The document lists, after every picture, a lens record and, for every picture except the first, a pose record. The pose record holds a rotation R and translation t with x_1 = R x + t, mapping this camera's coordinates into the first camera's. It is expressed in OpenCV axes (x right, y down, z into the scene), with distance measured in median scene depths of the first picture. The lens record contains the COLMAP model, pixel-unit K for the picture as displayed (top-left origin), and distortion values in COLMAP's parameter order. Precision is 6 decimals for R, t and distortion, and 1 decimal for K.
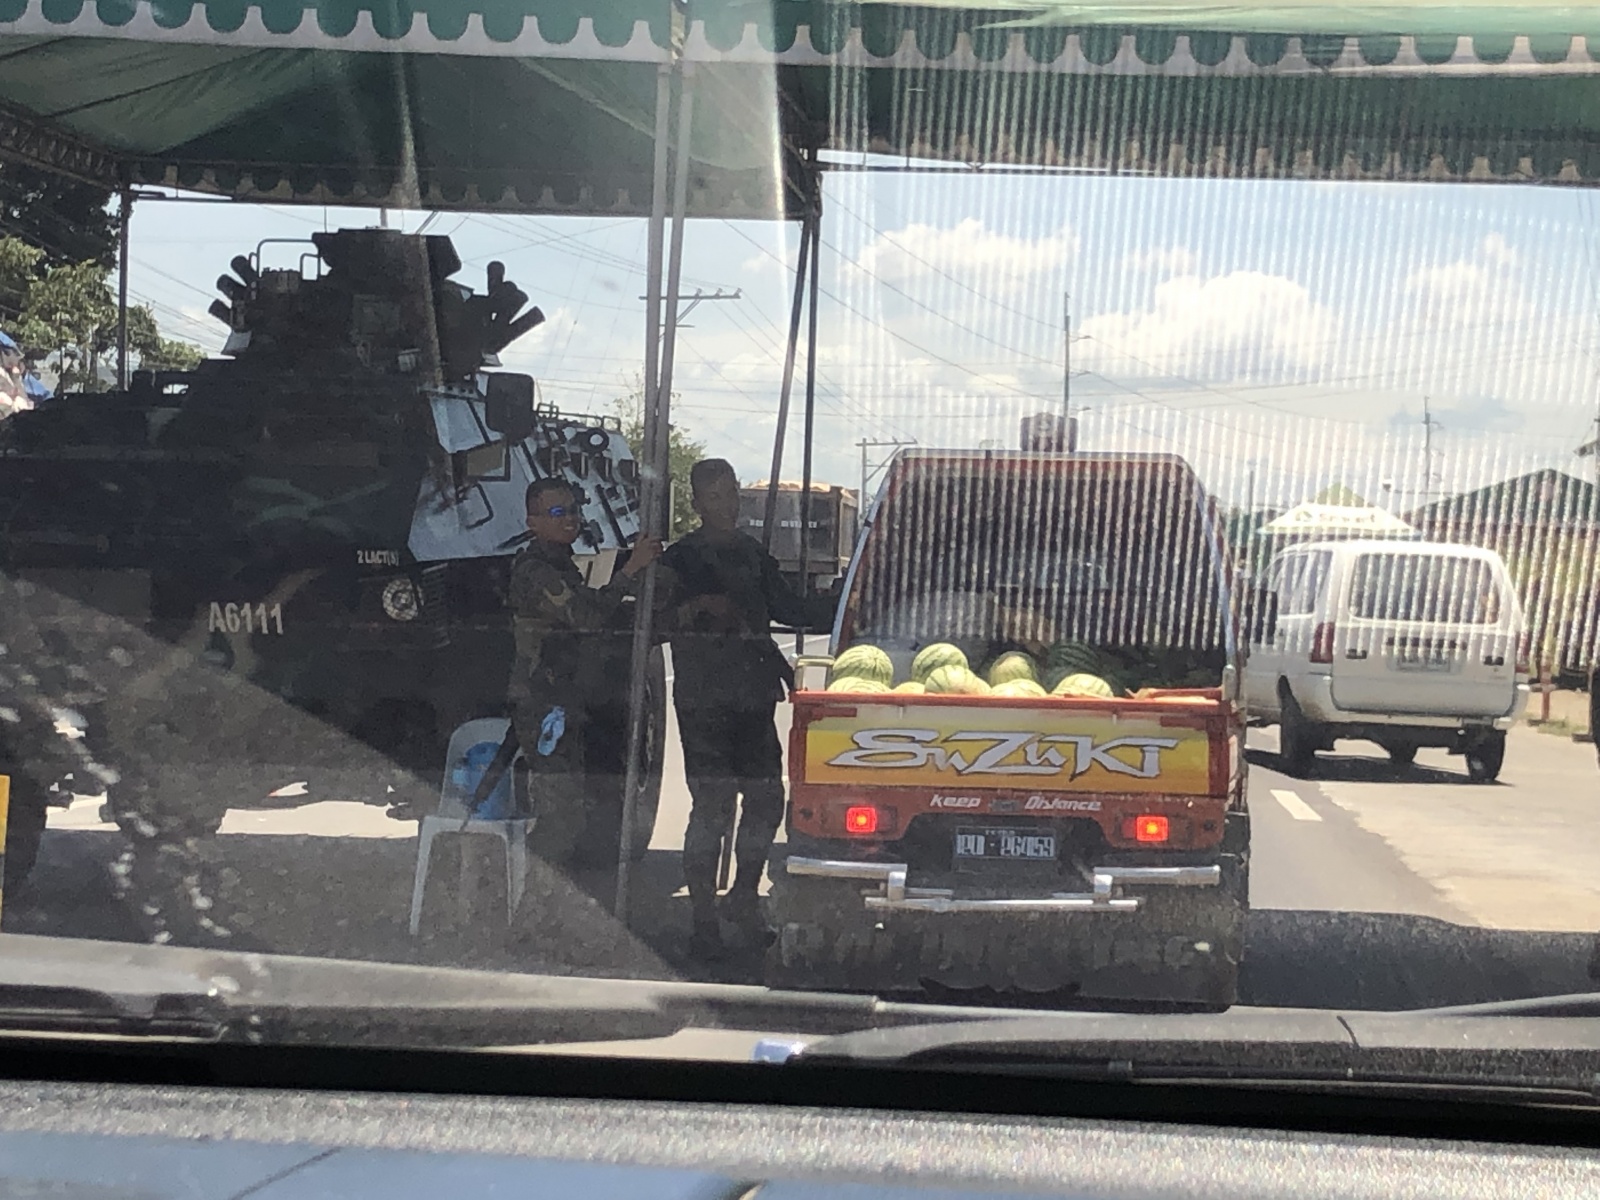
lens RADIAL K [[4358.6, 0, 797.3], [0, 4358.6, 598.0], [0, 0, 1]] dist [0.197523, 0.000000]
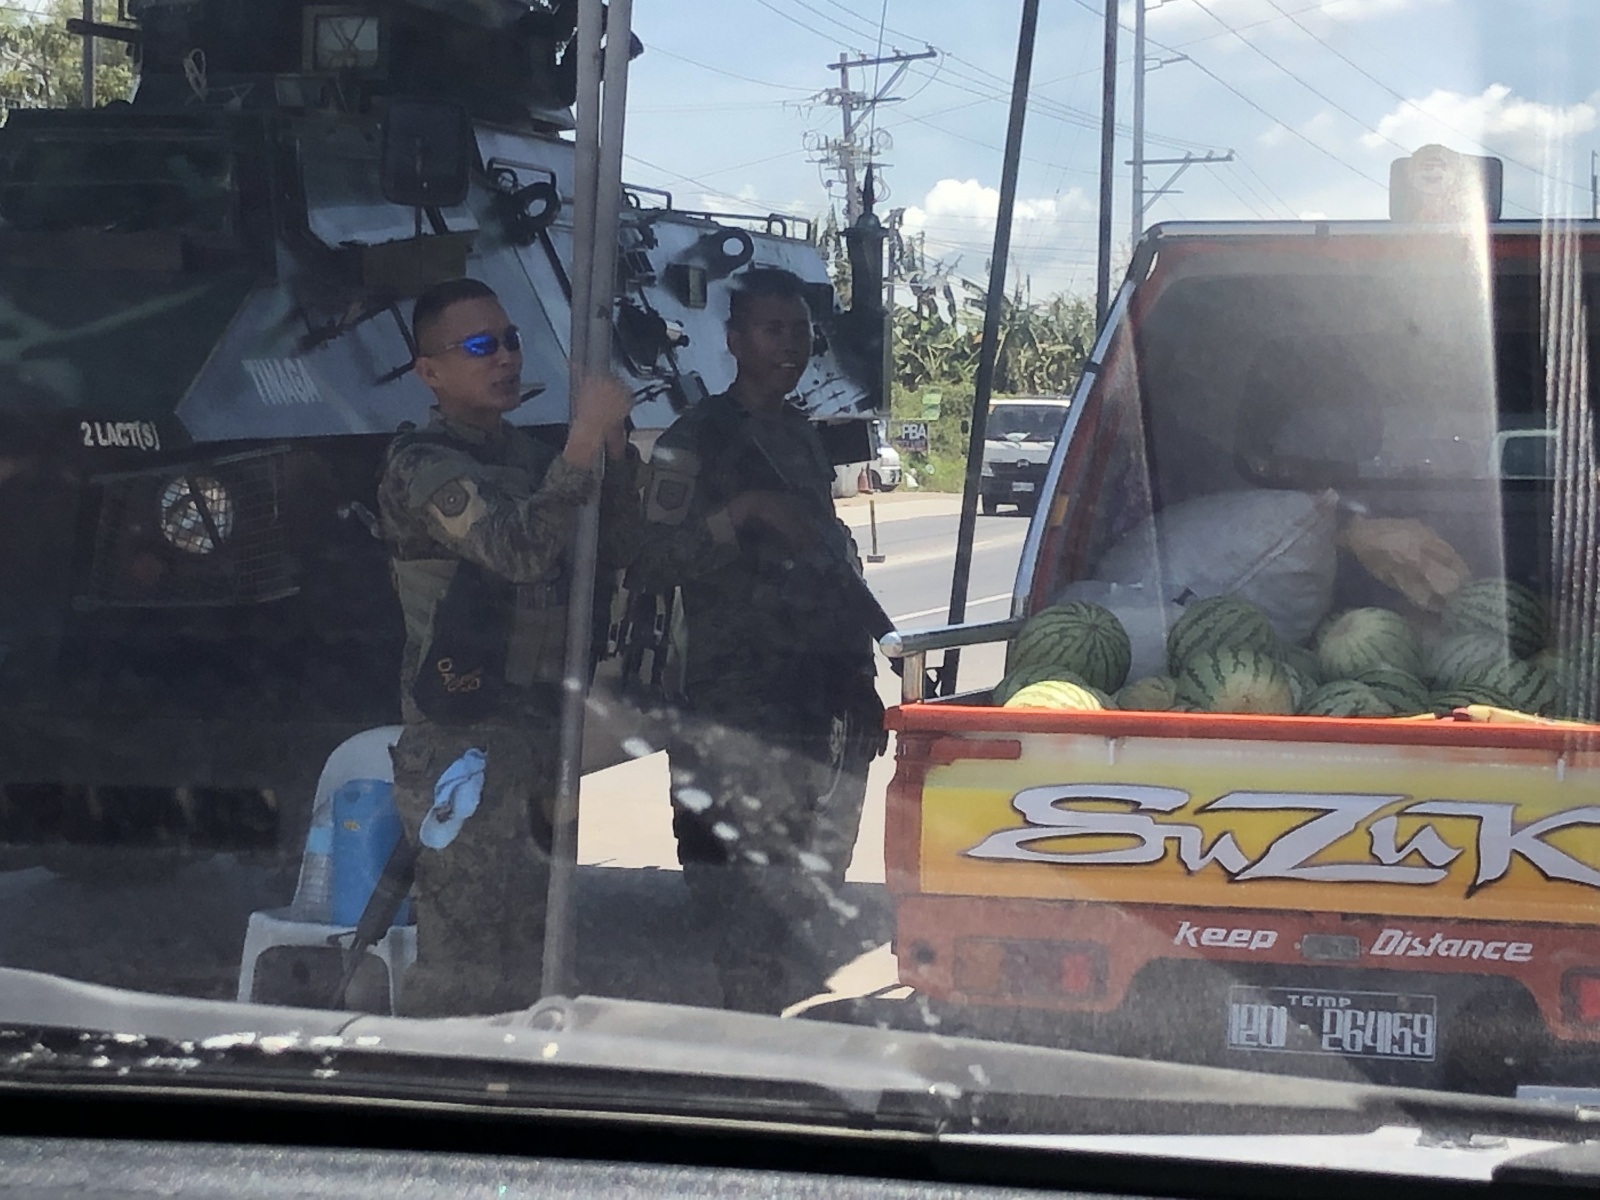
lens RADIAL K [[4358.6, 0, 797.1], [0, 4358.6, 593.9], [0, 0, 1]] dist [0.197523, 0.000000]
pose [[0.992834, -0.001457, -0.119496, 0.047028], [0.004481, 0.999676, 0.025044, -0.003309], [0.119420, -0.025400, 0.992519, 0.517223]]
